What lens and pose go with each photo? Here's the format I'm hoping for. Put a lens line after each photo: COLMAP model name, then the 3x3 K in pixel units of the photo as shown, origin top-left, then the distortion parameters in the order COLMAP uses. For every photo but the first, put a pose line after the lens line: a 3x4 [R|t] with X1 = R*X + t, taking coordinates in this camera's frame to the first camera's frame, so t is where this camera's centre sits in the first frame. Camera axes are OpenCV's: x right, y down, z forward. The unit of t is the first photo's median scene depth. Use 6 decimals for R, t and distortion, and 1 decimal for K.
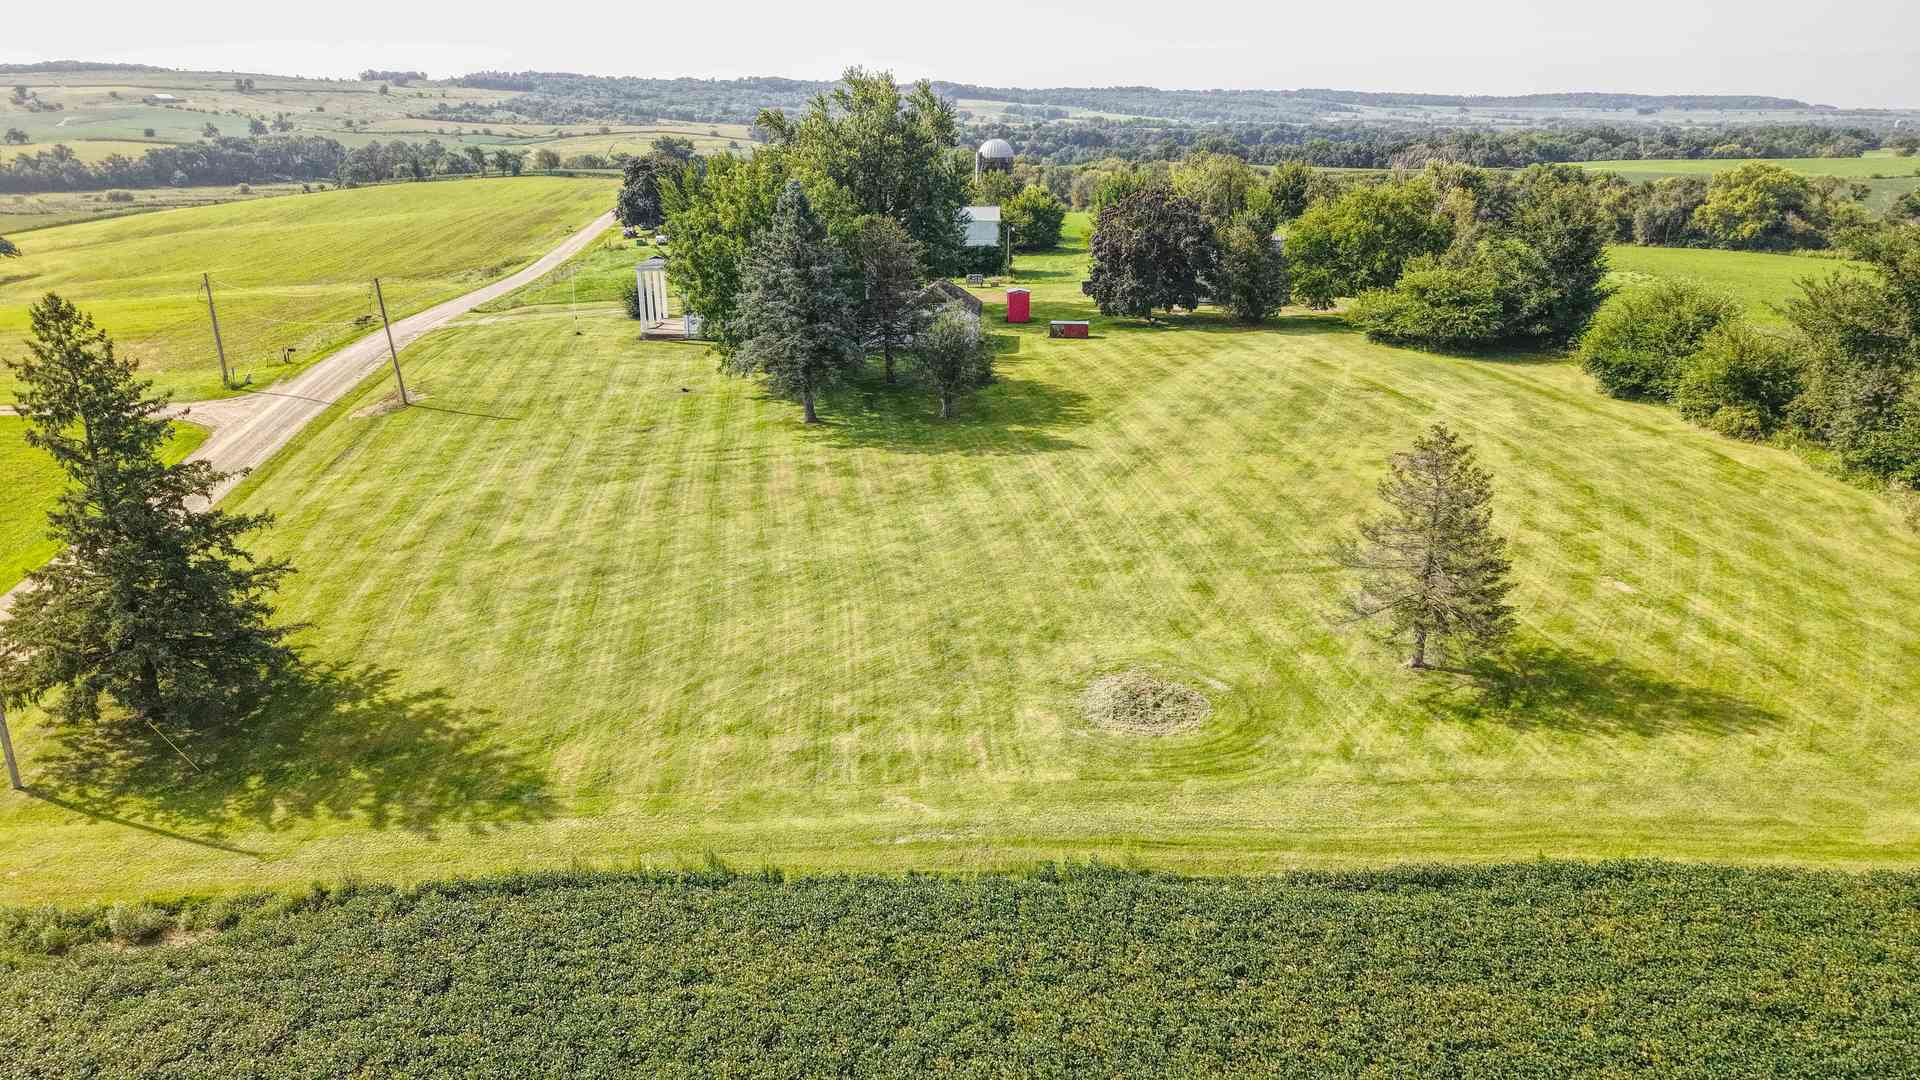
lens RADIAL K [[1280.3, 0, 958.3], [0, 1280.3, 550.5], [0, 0, 1]] dist [0.050927, -0.070110]
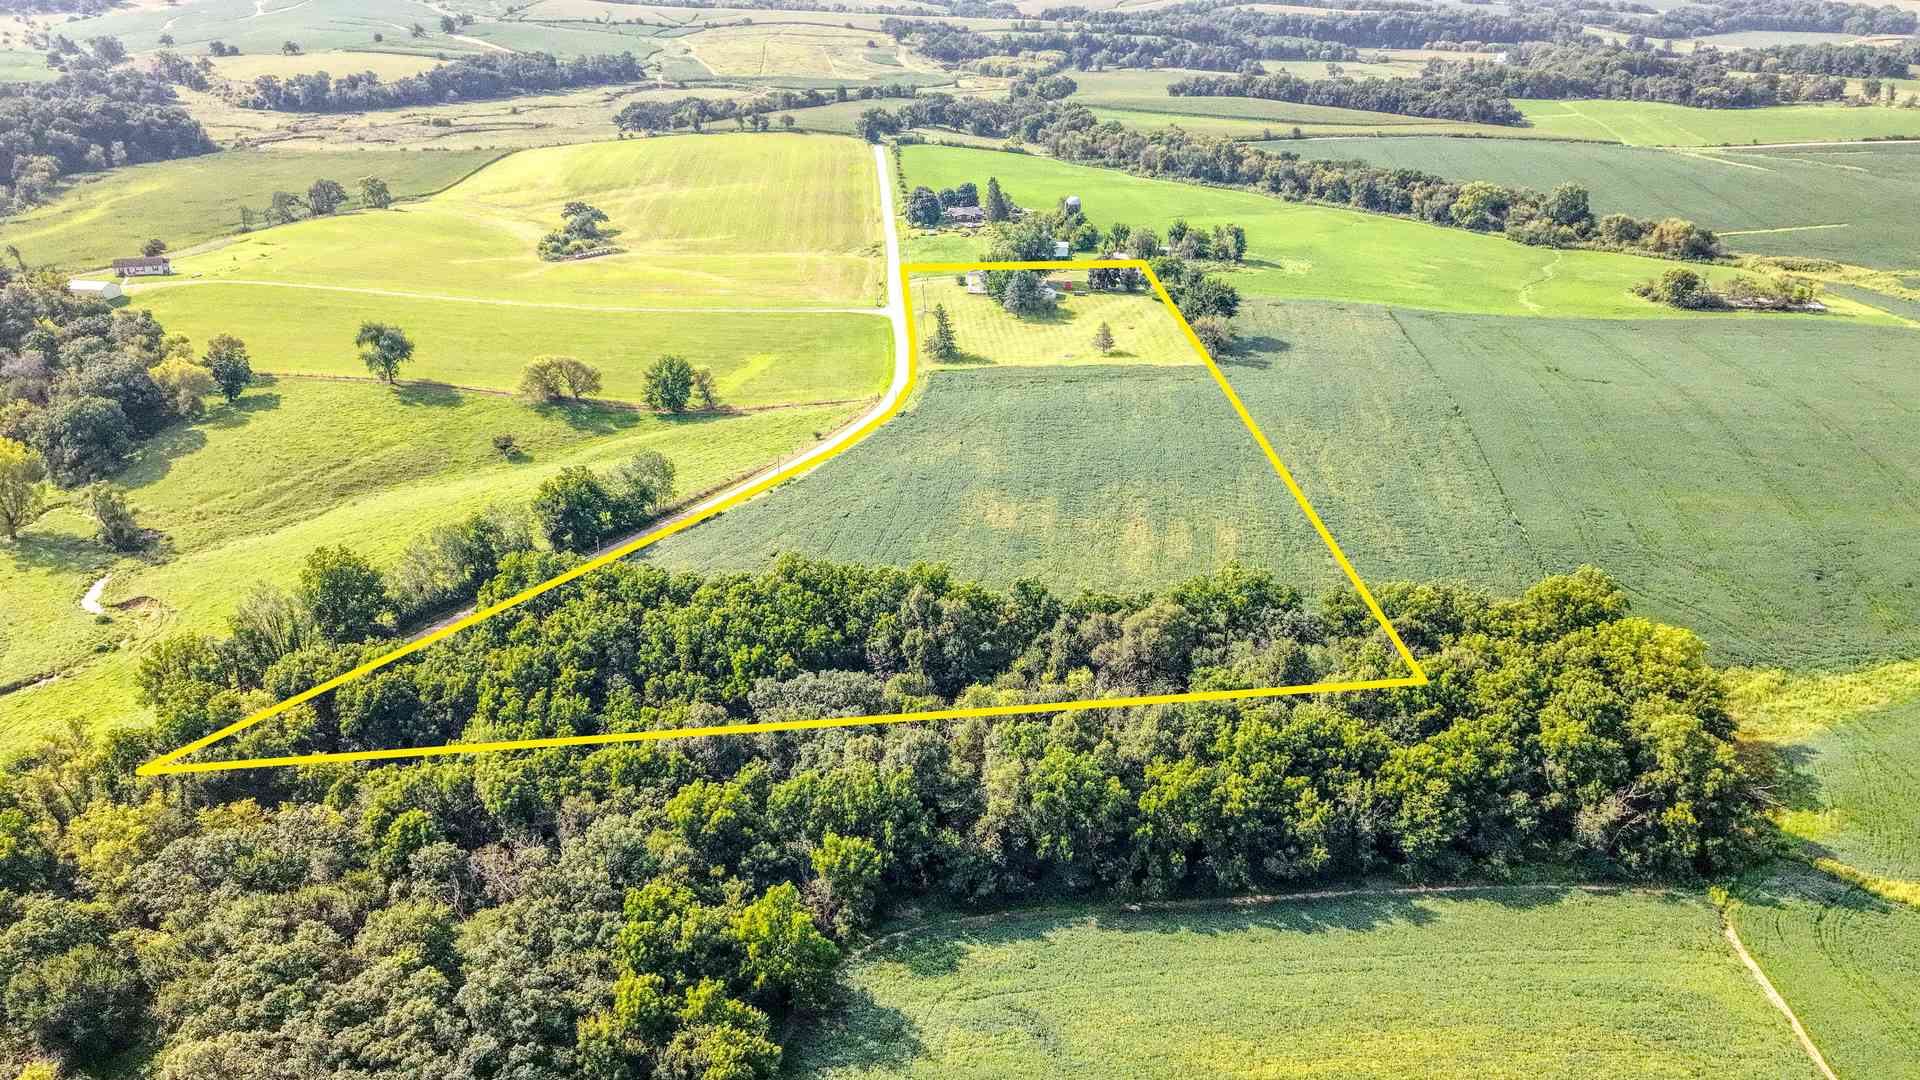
lens RADIAL K [[1280.3, 0, 958.3], [0, 1280.3, 550.5], [0, 0, 1]] dist [0.050927, -0.070110]
pose [[0.996221, 0.037621, -0.078290, 0.055503], [-0.030235, 0.995163, 0.093474, 0.246649], [0.081428, -0.090754, 0.992539, -2.930814]]
